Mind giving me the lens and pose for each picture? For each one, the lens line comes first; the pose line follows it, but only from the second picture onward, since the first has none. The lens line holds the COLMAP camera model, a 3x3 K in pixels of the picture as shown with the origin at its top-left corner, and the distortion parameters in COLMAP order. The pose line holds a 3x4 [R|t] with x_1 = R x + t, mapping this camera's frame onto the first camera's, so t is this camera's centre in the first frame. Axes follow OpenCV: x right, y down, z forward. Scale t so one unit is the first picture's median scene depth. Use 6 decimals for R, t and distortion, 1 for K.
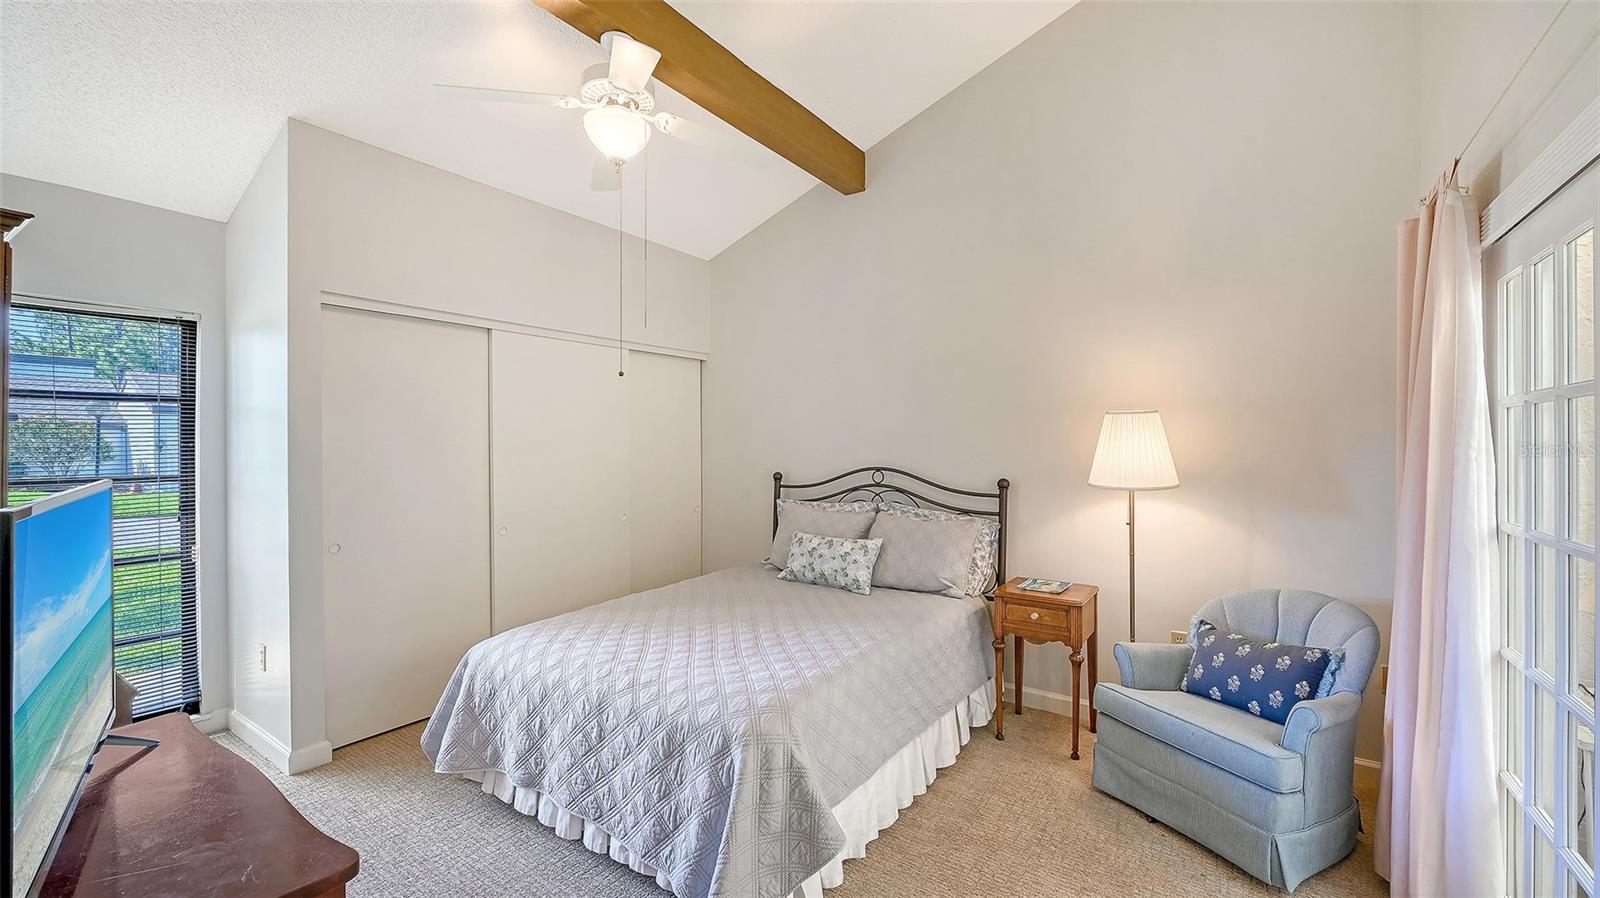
lens RADIAL K [[647.2, 0, 806.9], [0, 647.2, 449.0], [0, 0, 1]] dist [-0.000200, 0.000132]
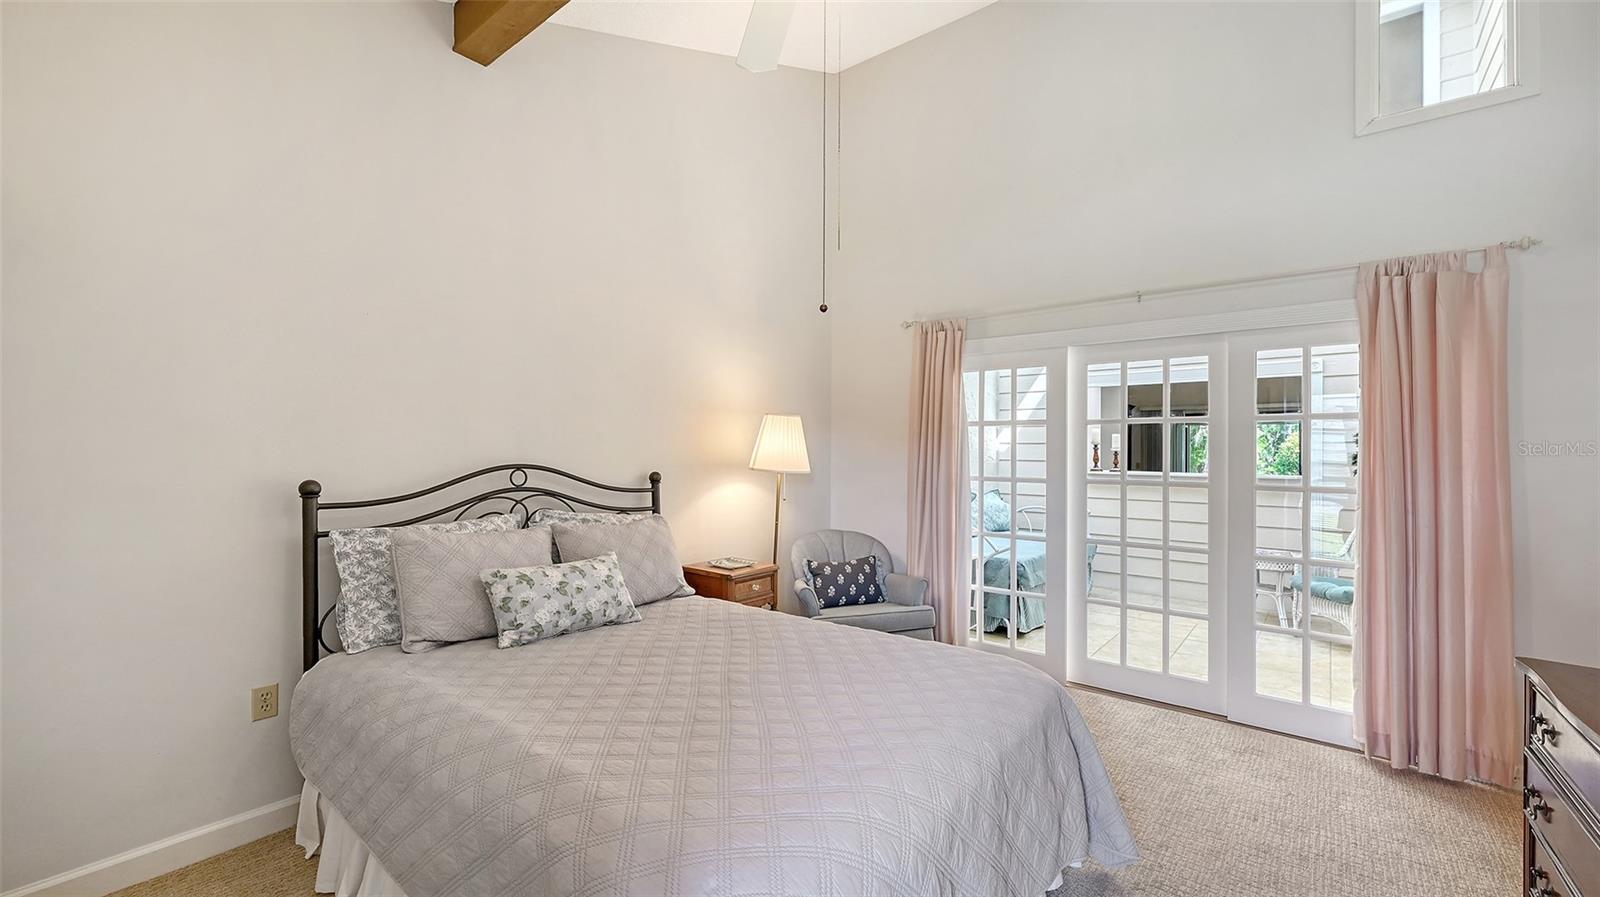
lens RADIAL K [[647.2, 0, 806.9], [0, 647.2, 448.5], [0, 0, 1]] dist [-0.000200, 0.000132]
pose [[0.062085, 0.008162, 0.998037, -0.622182], [-0.000062, 0.999967, -0.008174, 0.017102], [-0.998071, 0.000446, 0.062084, 0.666100]]
